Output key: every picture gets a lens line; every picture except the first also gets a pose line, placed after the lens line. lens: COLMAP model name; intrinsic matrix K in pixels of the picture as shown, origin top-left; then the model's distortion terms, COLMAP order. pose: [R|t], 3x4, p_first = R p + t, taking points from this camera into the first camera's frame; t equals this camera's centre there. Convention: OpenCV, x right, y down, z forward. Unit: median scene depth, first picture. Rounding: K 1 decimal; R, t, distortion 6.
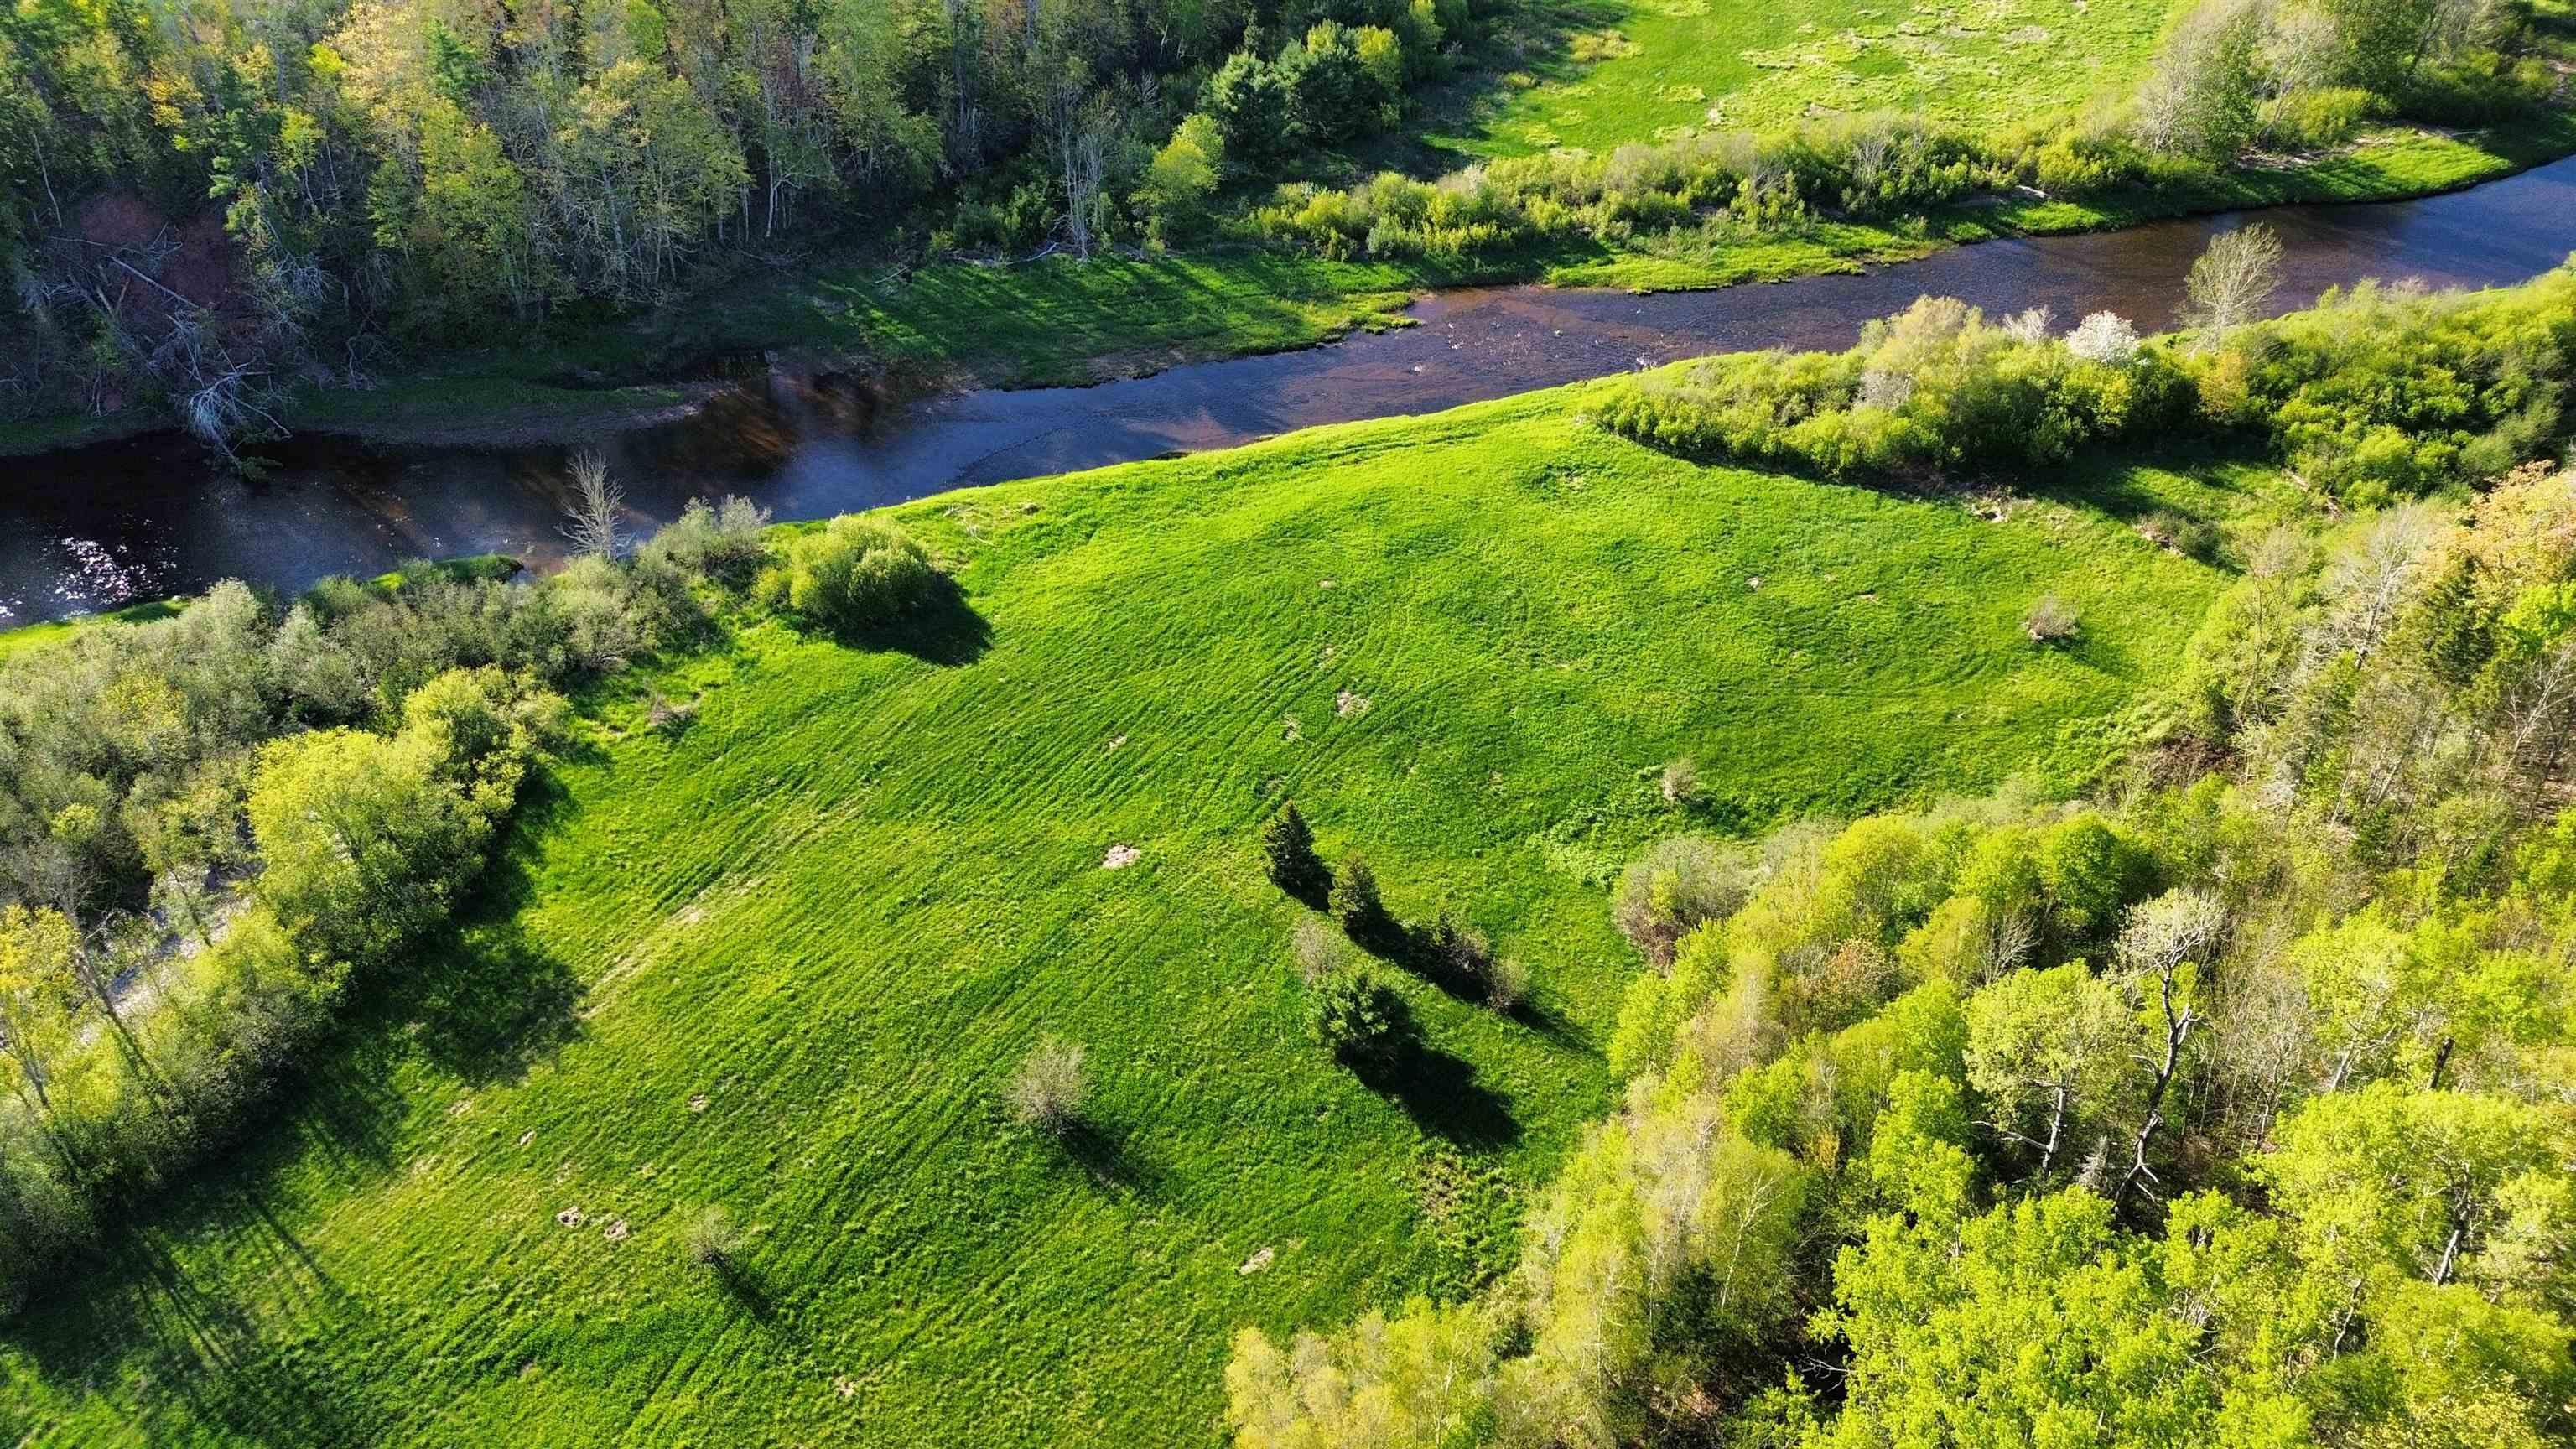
lens RADIAL K [[1825.4, 0, 1288.2], [0, 1825.4, 729.8], [0, 0, 1]] dist [0.065965, -0.052523]
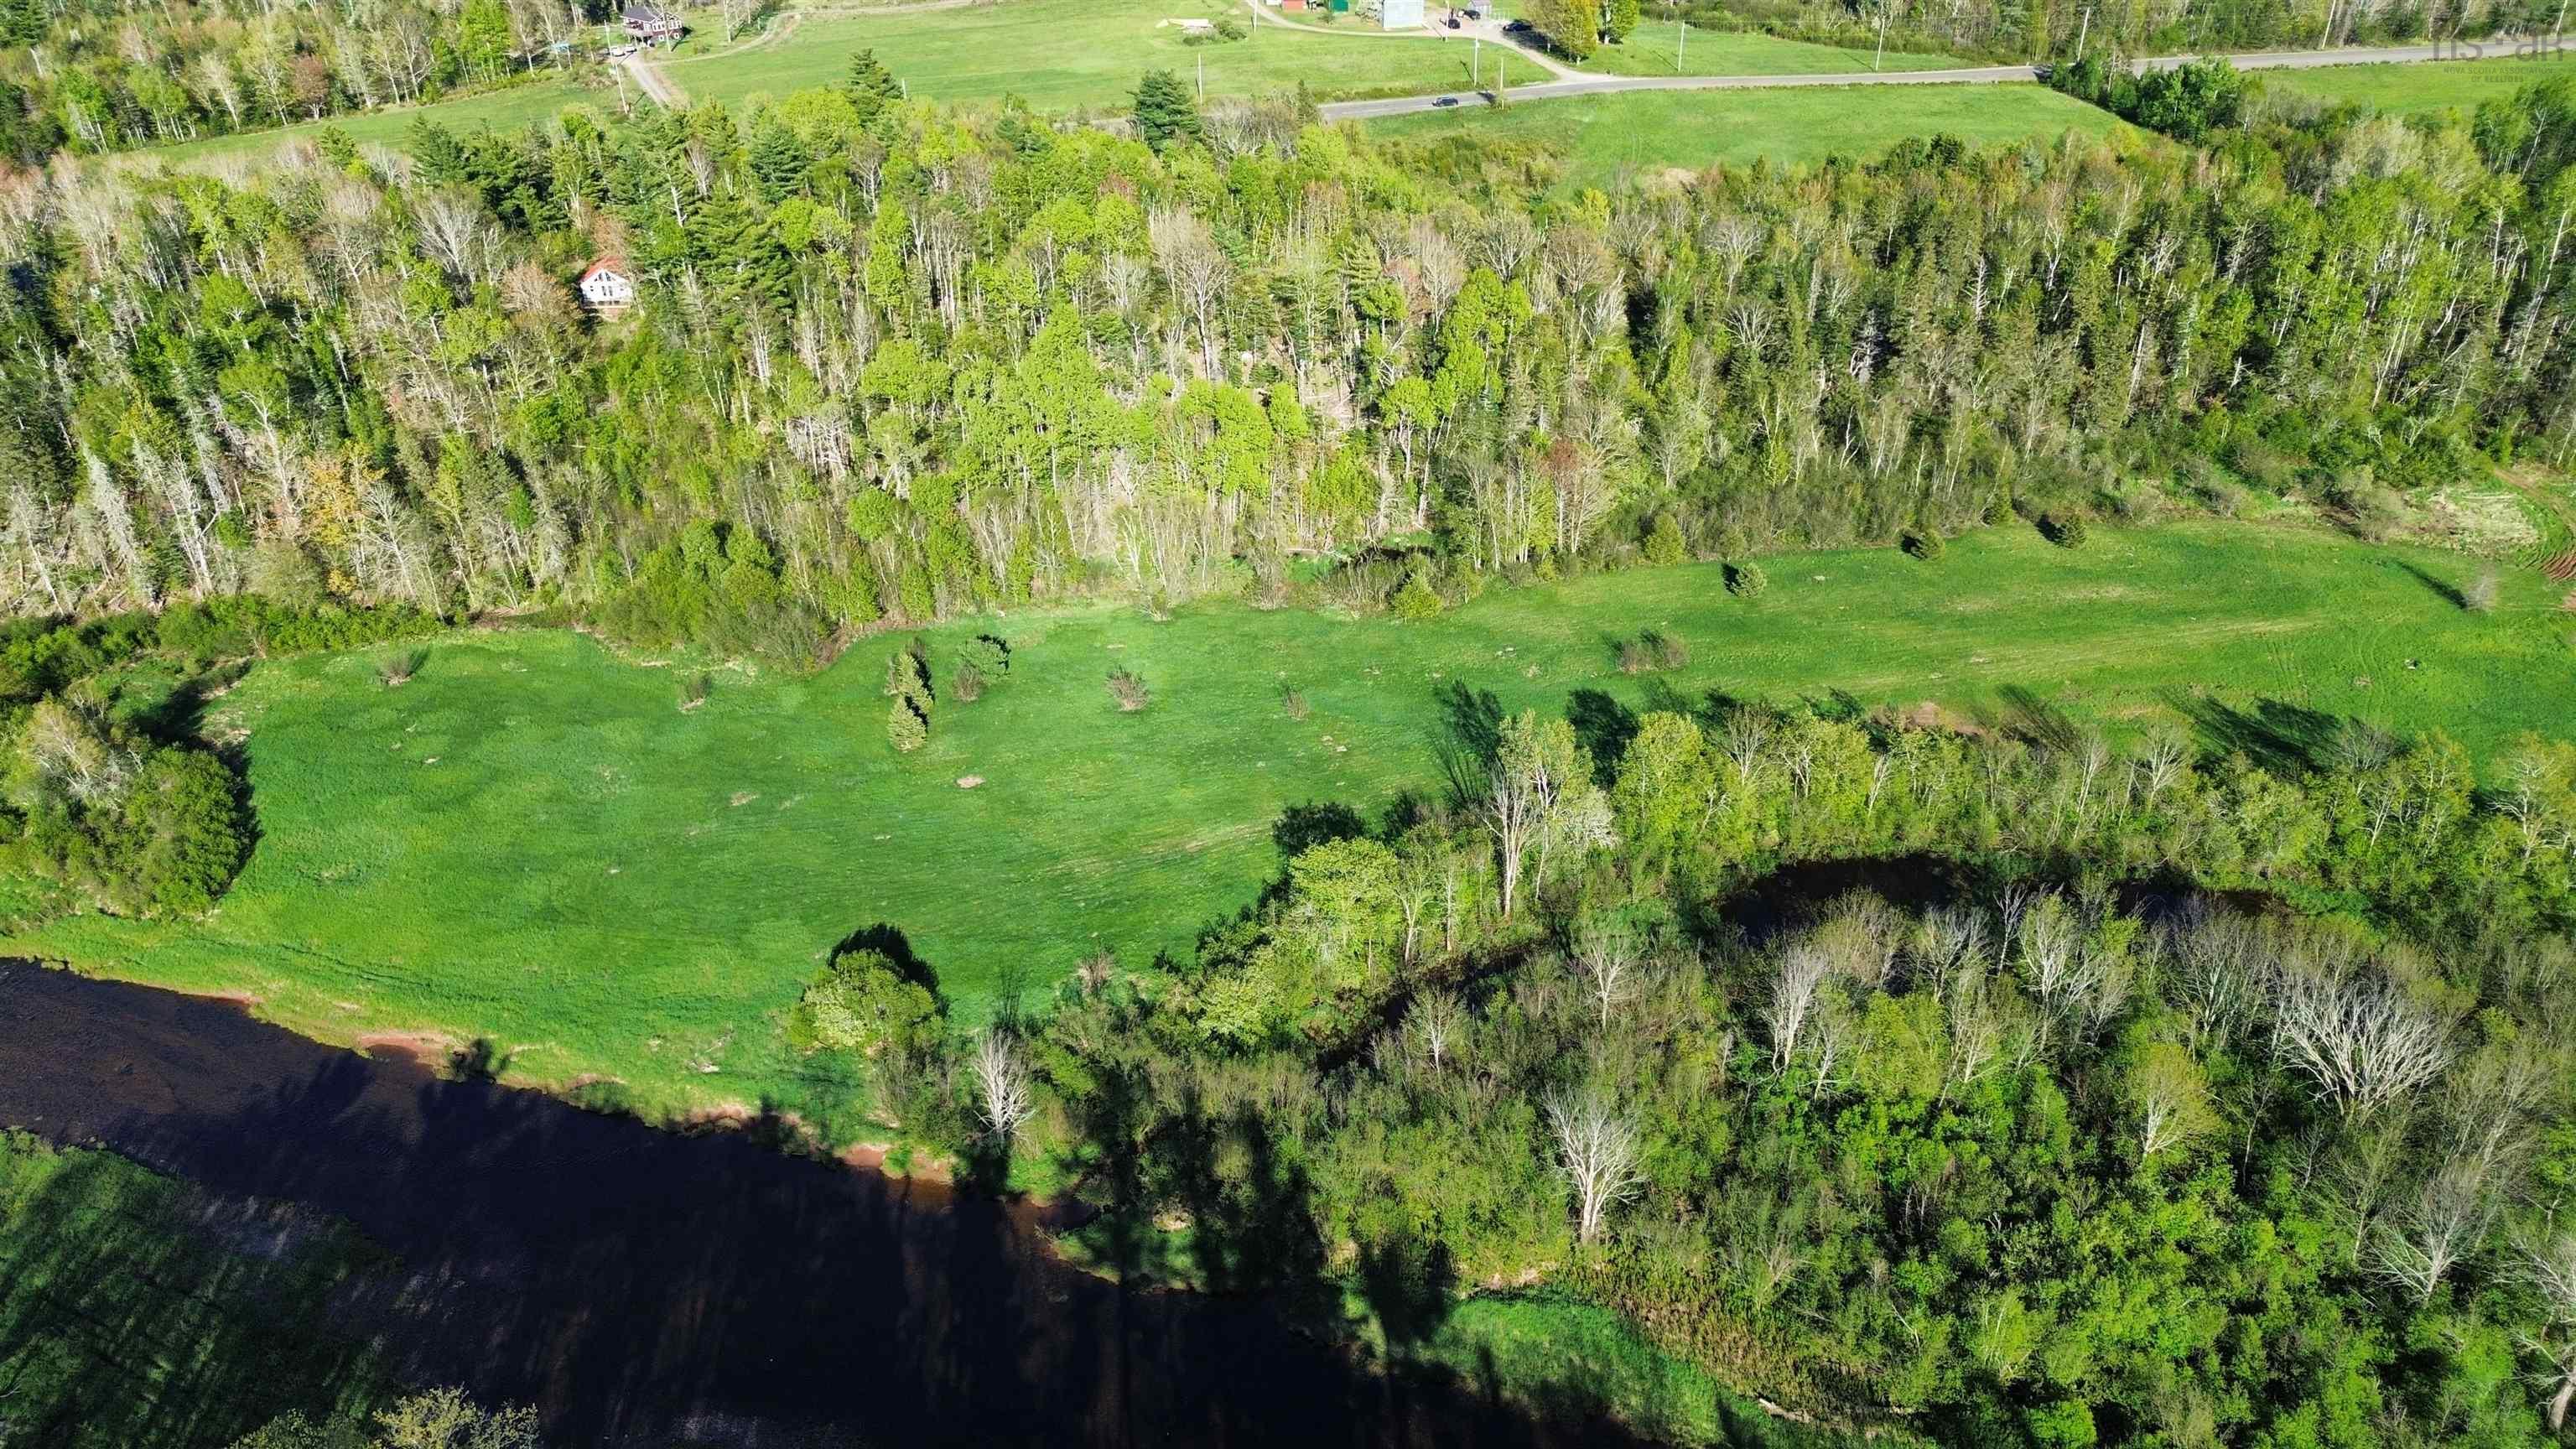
lens RADIAL K [[1825.4, 0, 1282.9], [0, 1825.4, 715.7], [0, 0, 1]] dist [0.065965, -0.052523]
pose [[-0.771293, -0.295360, 0.563800, -0.817375], [0.409795, 0.447336, 0.794958, -0.765157], [-0.487007, 0.844188, -0.223990, 0.817389]]
